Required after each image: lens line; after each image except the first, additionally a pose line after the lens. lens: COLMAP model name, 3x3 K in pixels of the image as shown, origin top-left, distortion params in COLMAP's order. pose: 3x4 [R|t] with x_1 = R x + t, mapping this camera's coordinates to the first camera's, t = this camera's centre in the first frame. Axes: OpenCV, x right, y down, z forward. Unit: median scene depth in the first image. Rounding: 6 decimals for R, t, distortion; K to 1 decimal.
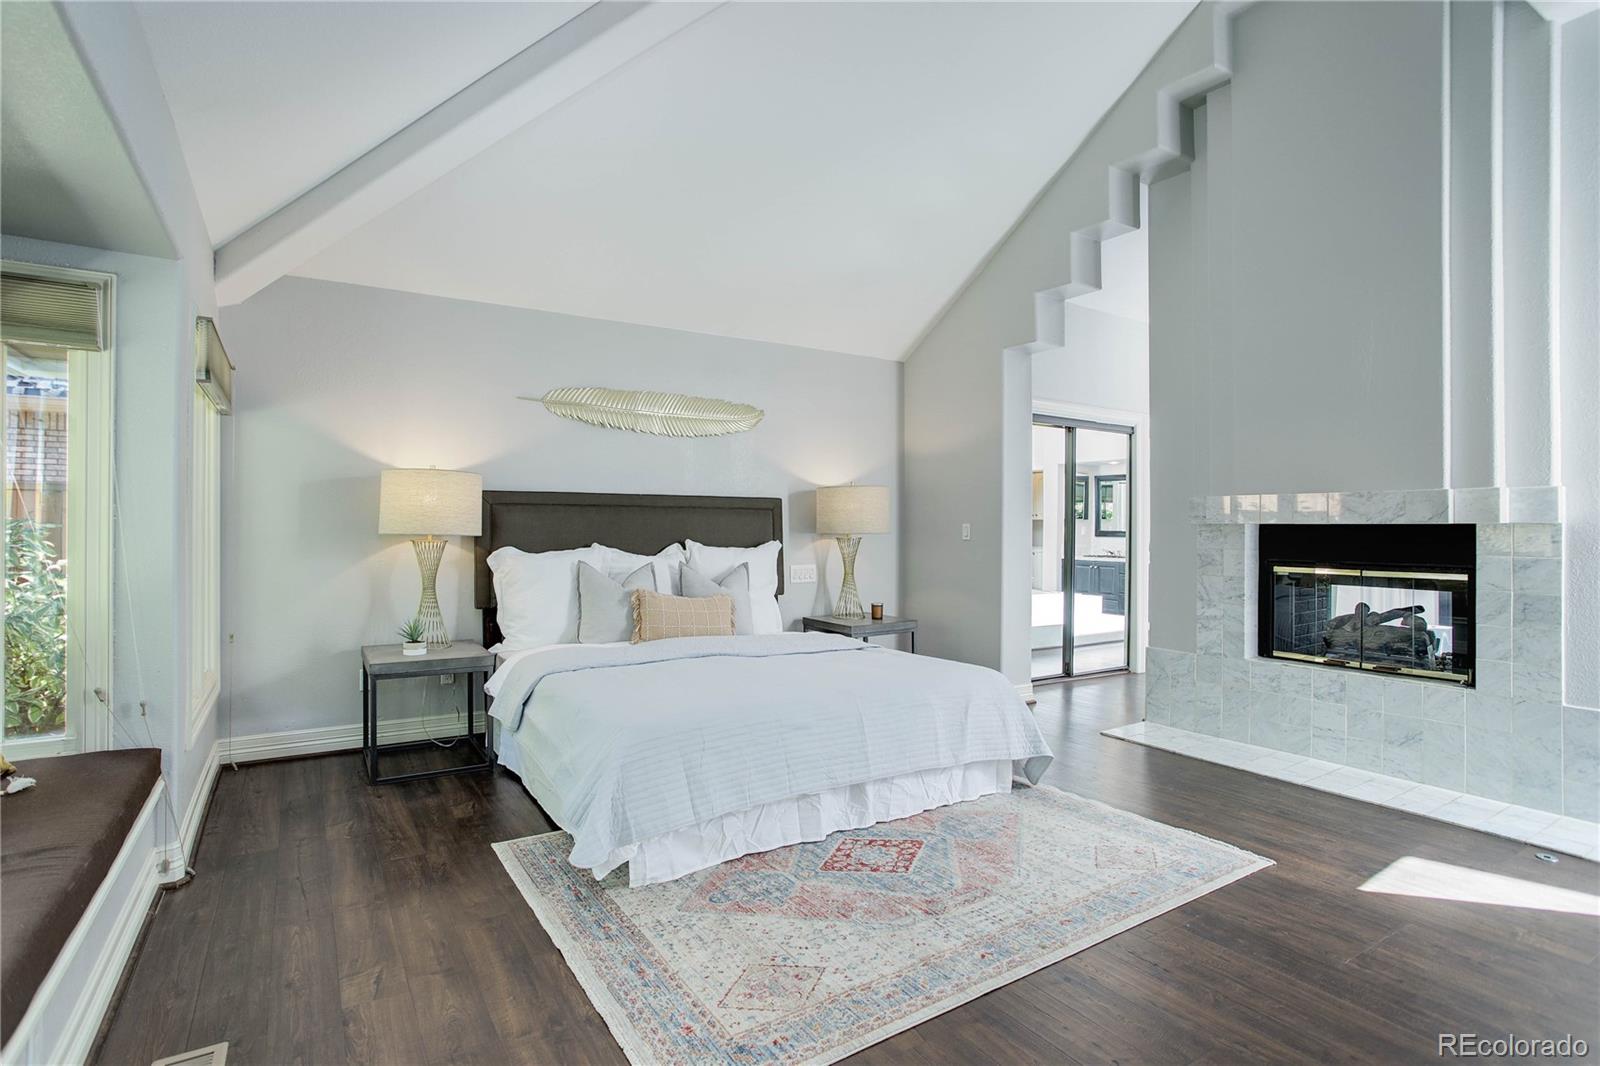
lens RADIAL K [[777.4, 0, 791.8], [0, 777.4, 527.4], [0, 0, 1]] dist [-0.054517, 0.034014]
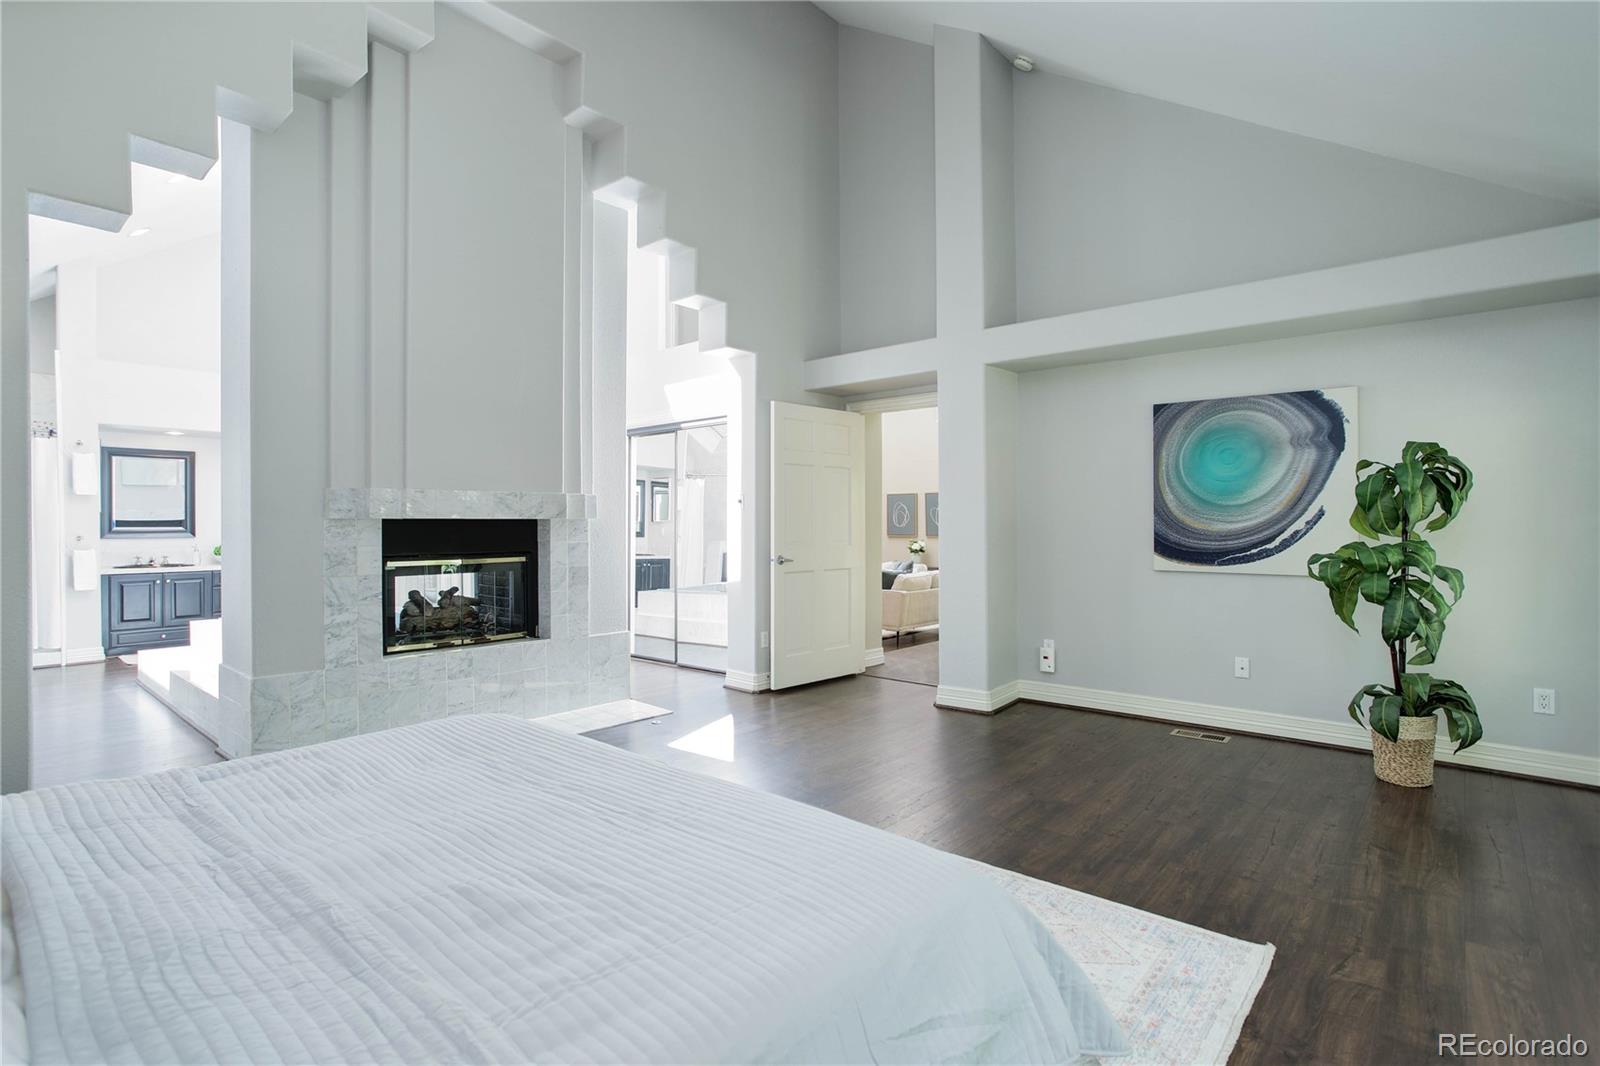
lens RADIAL K [[777.4, 0, 791.8], [0, 777.4, 527.4], [0, 0, 1]] dist [-0.054517, 0.034014]
pose [[-0.269899, -0.017169, 0.962736, -0.475442], [-0.006206, 0.999851, 0.016091, -0.012495], [-0.962869, -0.001632, -0.269965, 0.791092]]
